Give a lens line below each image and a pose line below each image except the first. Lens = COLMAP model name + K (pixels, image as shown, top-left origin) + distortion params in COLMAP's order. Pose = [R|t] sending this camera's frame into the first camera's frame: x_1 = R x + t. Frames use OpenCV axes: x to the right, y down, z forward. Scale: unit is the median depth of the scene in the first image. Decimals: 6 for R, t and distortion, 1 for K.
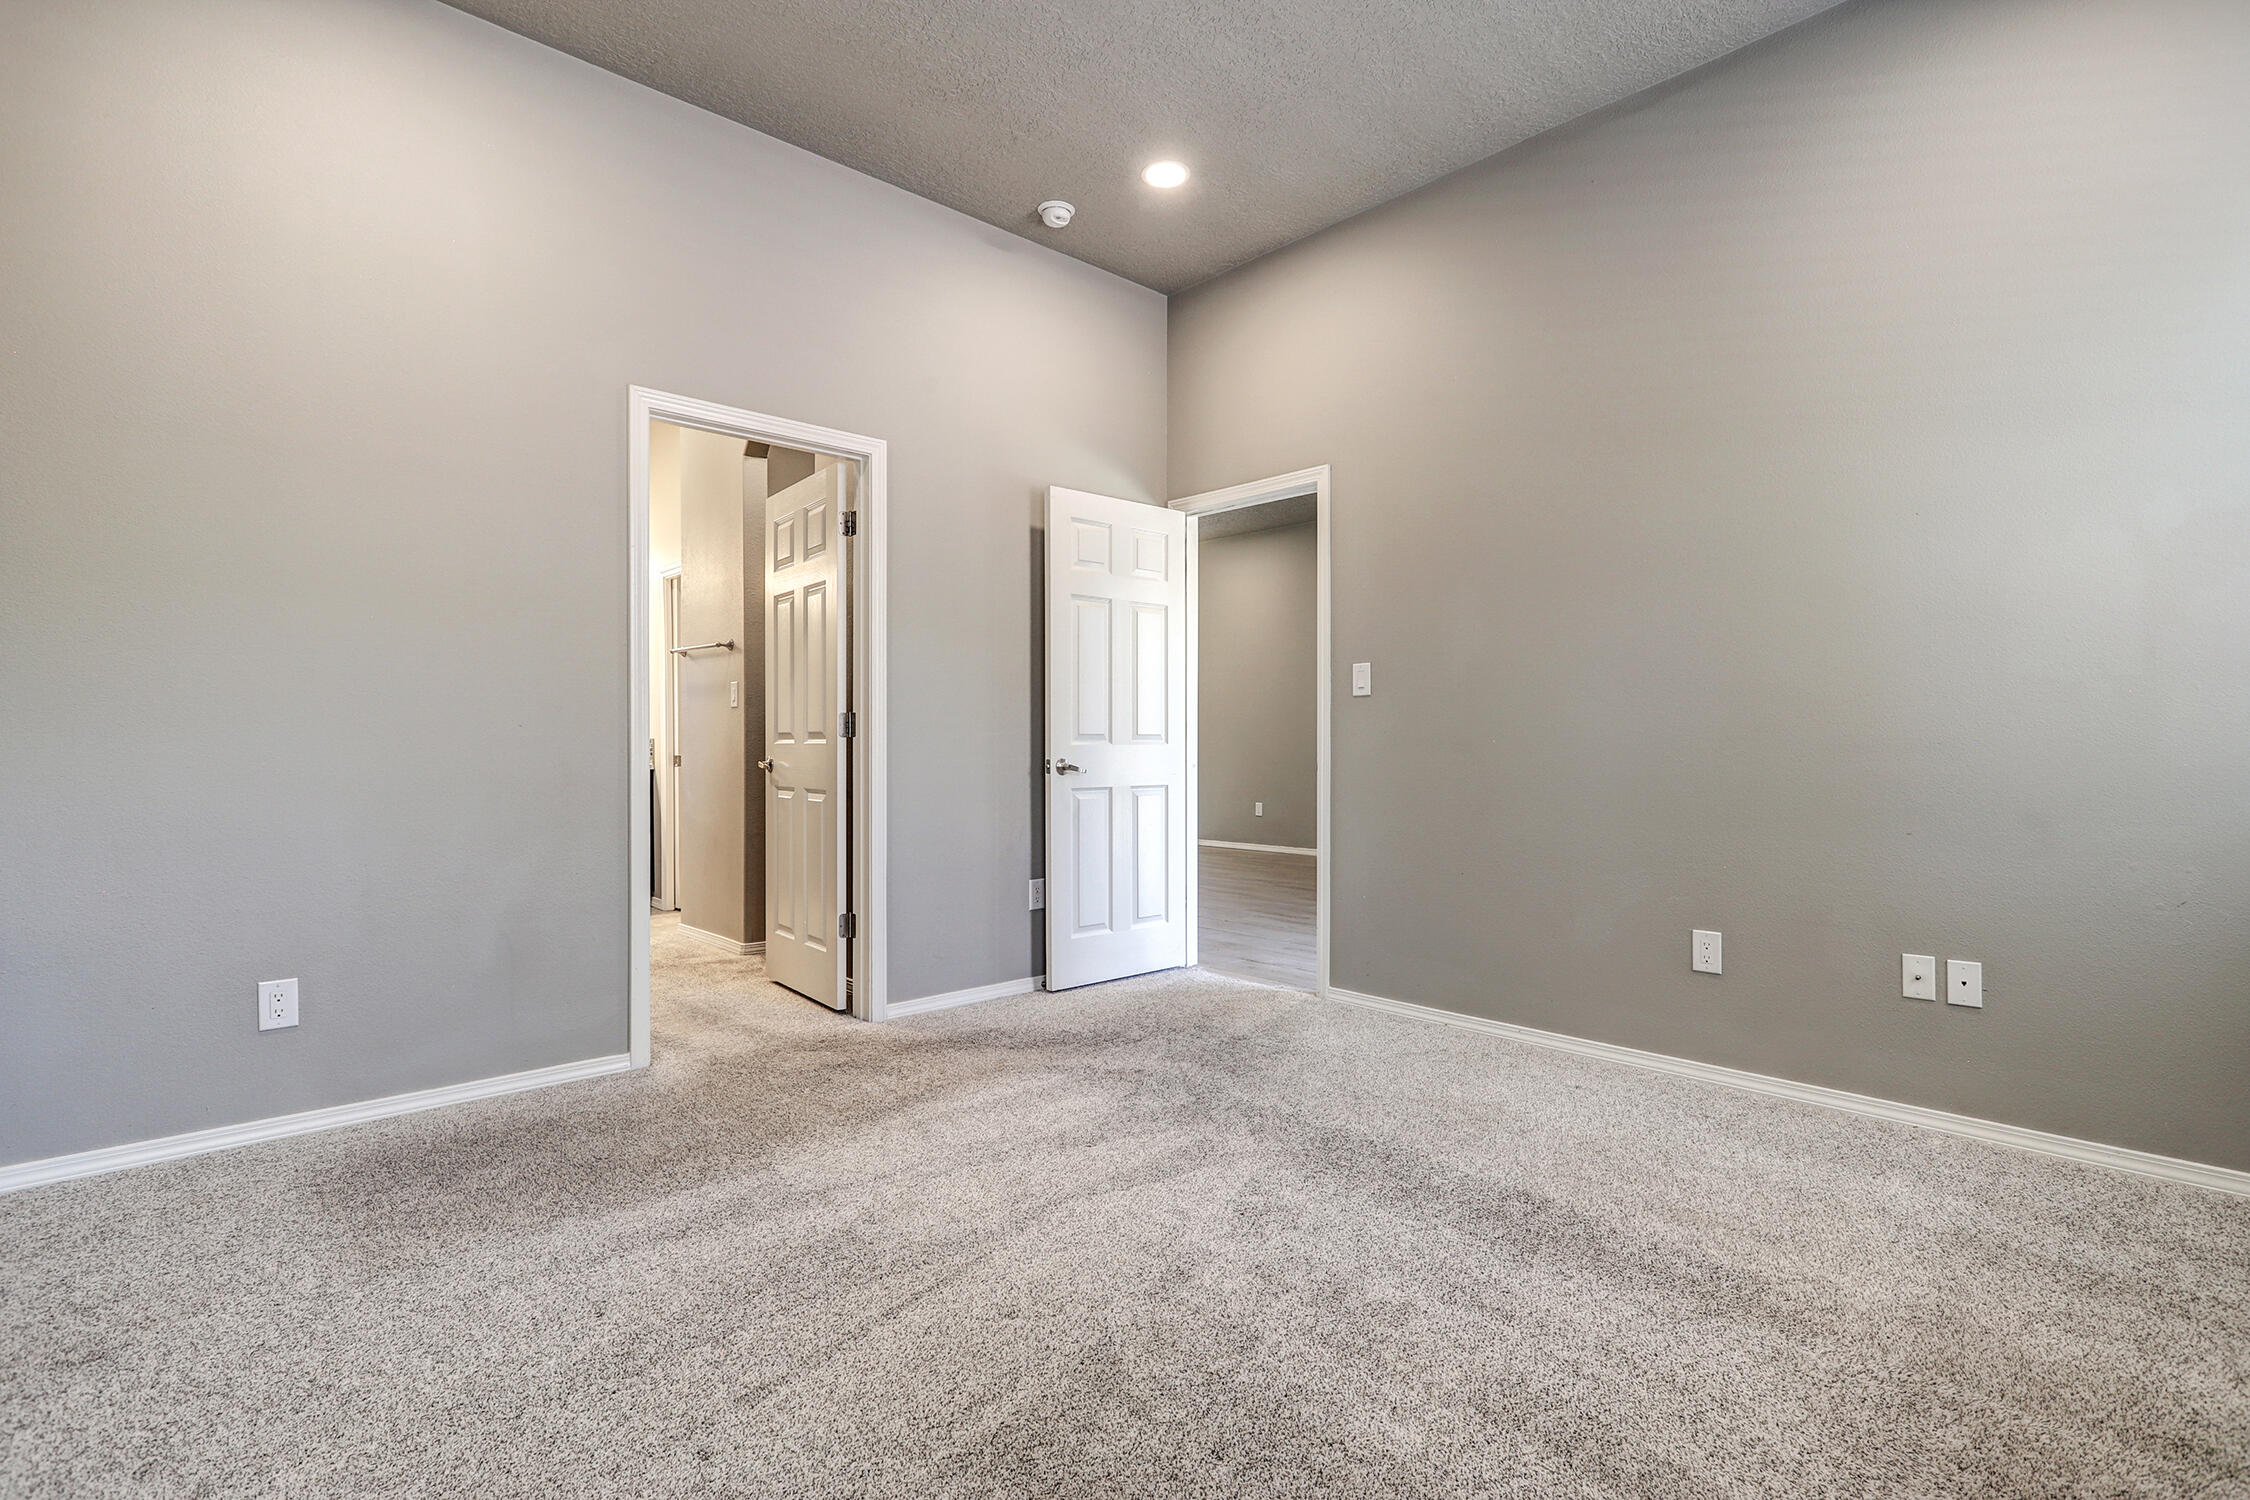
lens RADIAL K [[1058.0, 0, 1138.7], [0, 1058.0, 748.7], [0, 0, 1]] dist [0.000739, 0.000052]
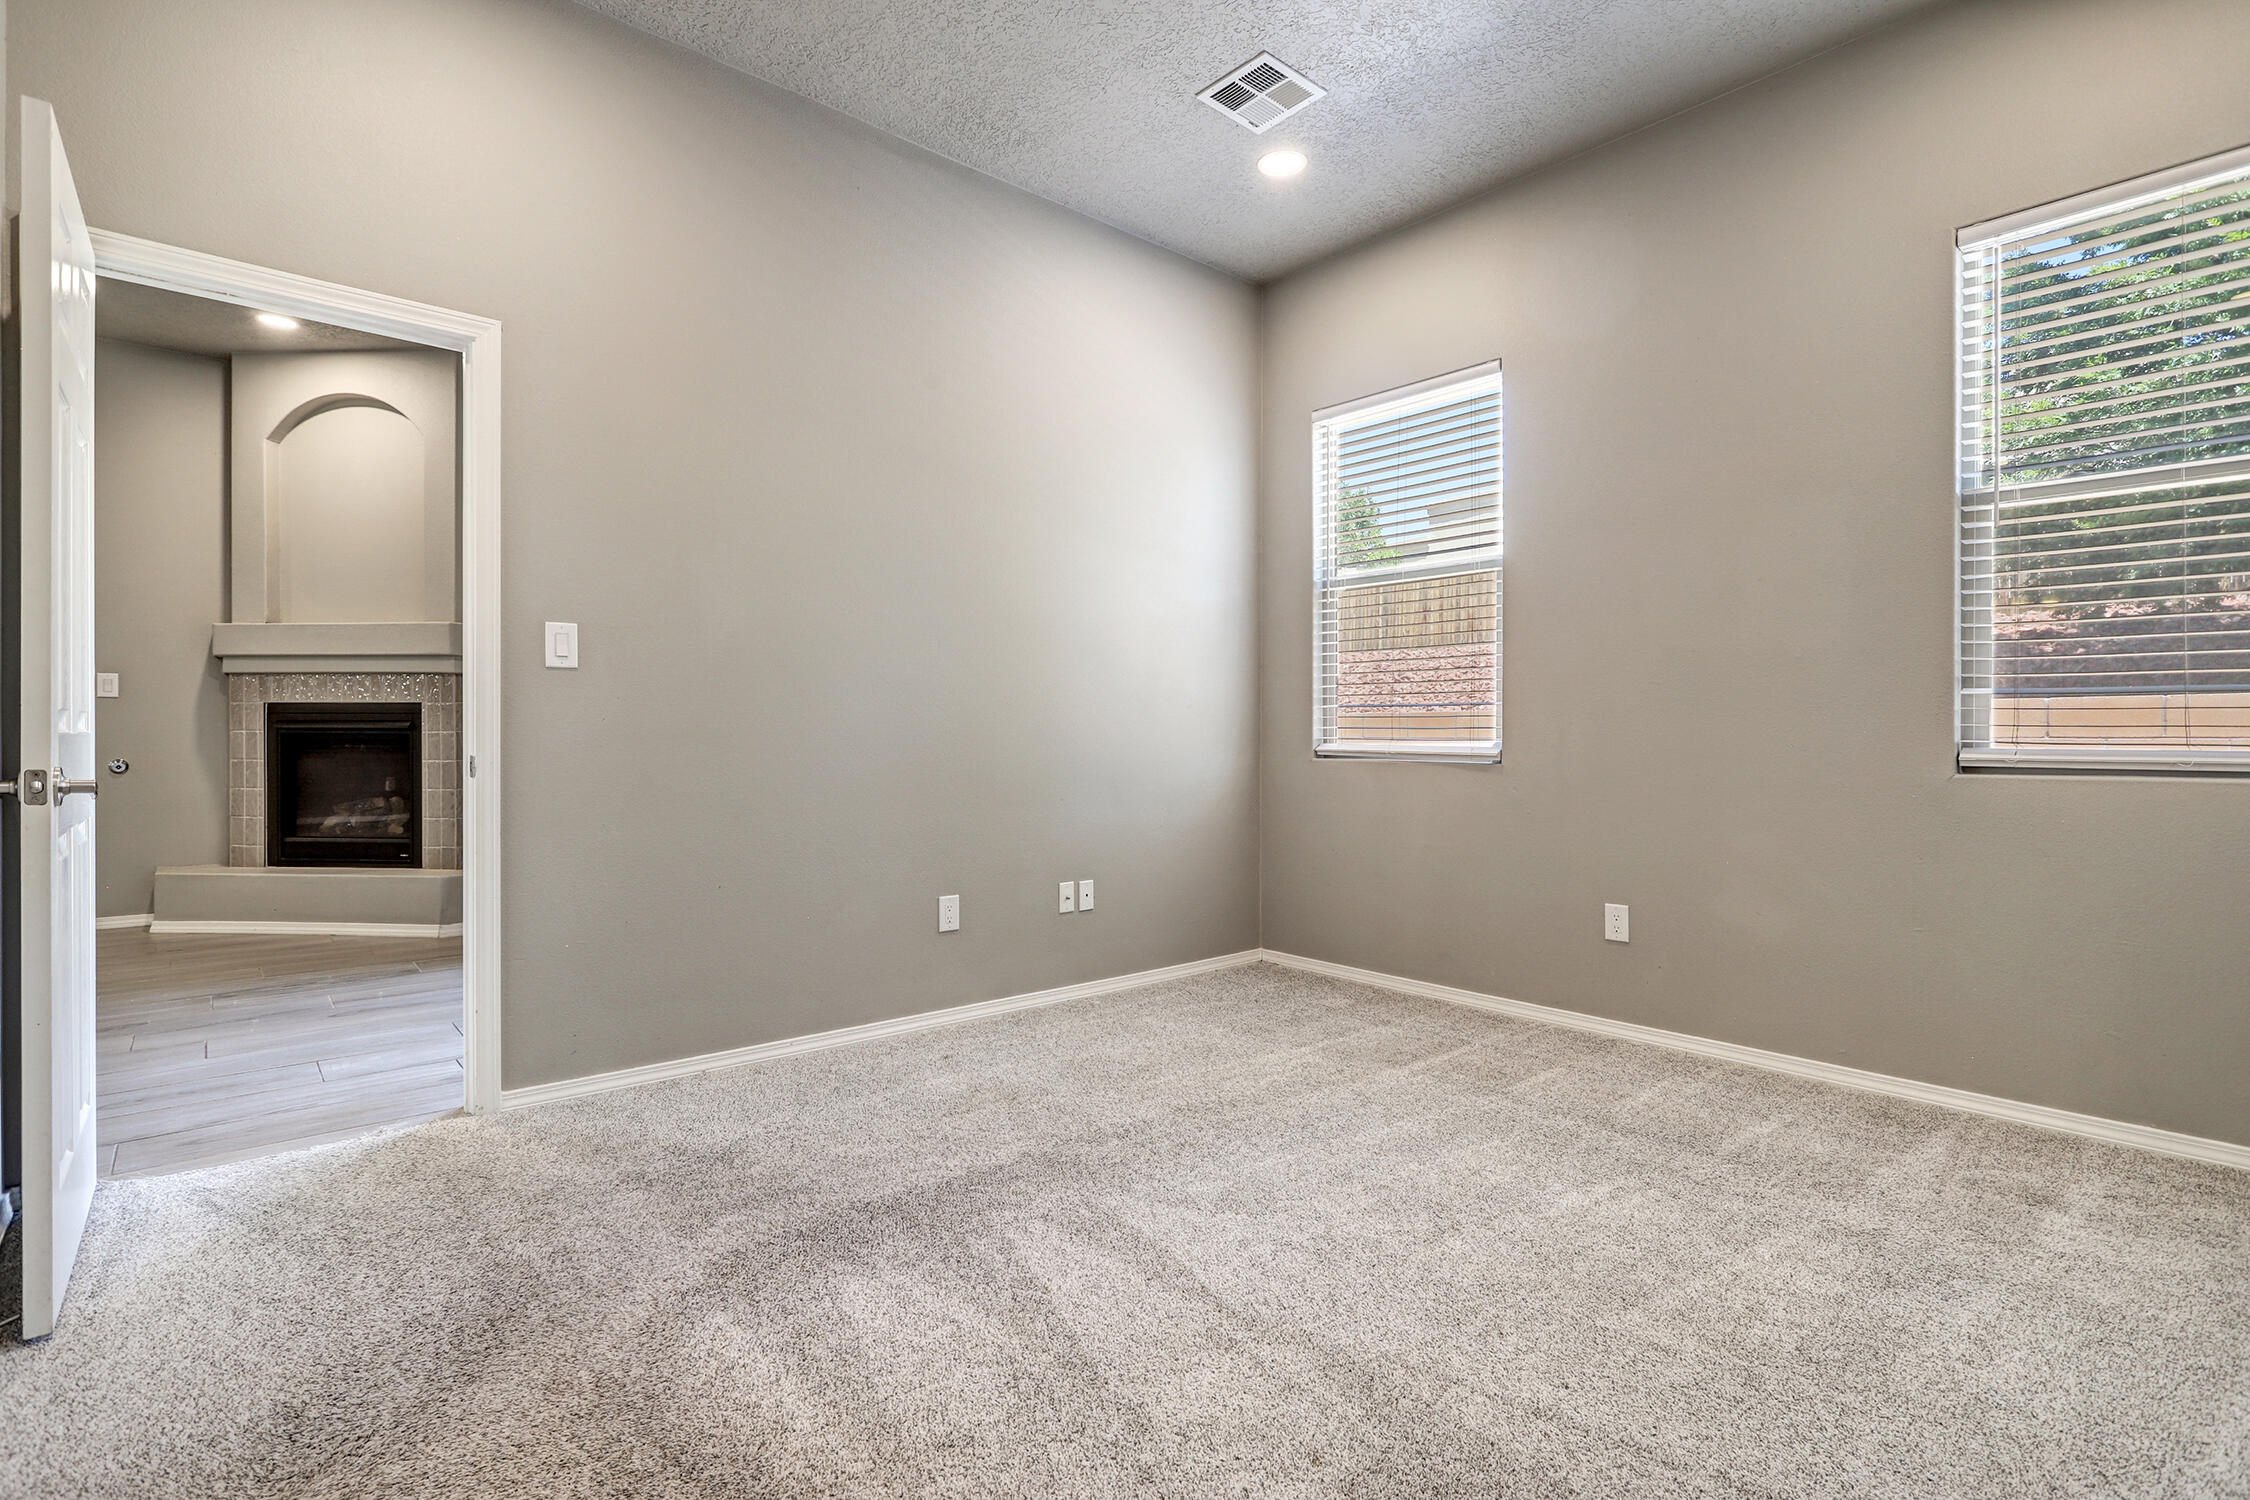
lens RADIAL K [[1058.0, 0, 1138.7], [0, 1058.0, 748.7], [0, 0, 1]] dist [0.000739, 0.000052]
pose [[0.022787, -0.001417, 0.999739, -0.677875], [-0.004268, 0.999990, 0.001515, 0.008357], [-0.999731, -0.004302, 0.022781, 0.827023]]
